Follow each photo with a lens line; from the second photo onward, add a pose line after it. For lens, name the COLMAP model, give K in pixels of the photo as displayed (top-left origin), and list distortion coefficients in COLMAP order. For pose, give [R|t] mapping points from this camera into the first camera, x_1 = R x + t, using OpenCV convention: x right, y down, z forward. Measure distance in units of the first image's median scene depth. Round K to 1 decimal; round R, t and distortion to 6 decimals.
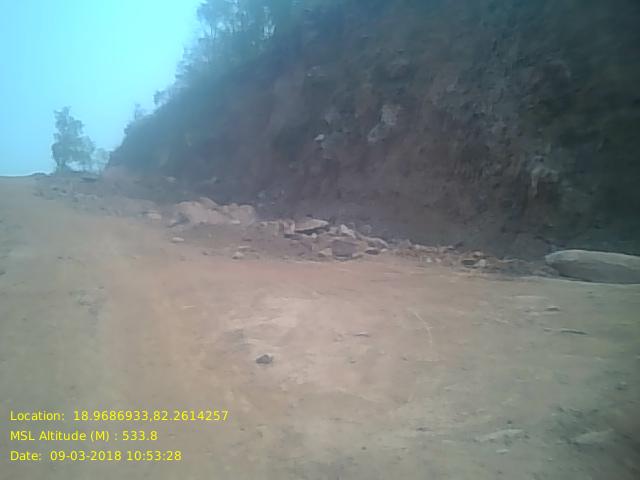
lens RADIAL K [[539.2, 0, 318.0], [0, 539.2, 244.3], [0, 0, 1]] dist [0.067550, -0.165016]
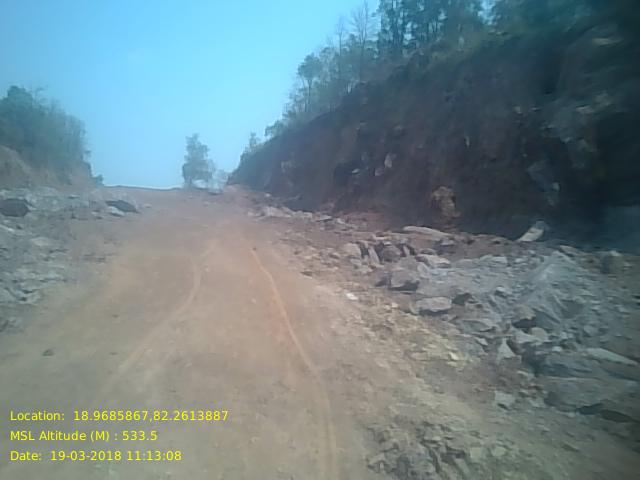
lens RADIAL K [[500.5, 0, 318.1], [0, 500.5, 272.8], [0, 0, 1]] dist [0.067148, -0.204631]
pose [[0.981676, 0.072151, -0.176368, 0.205944], [-0.069003, 0.997330, 0.023925, 0.081315], [0.177623, -0.011316, 0.984034, -0.537691]]
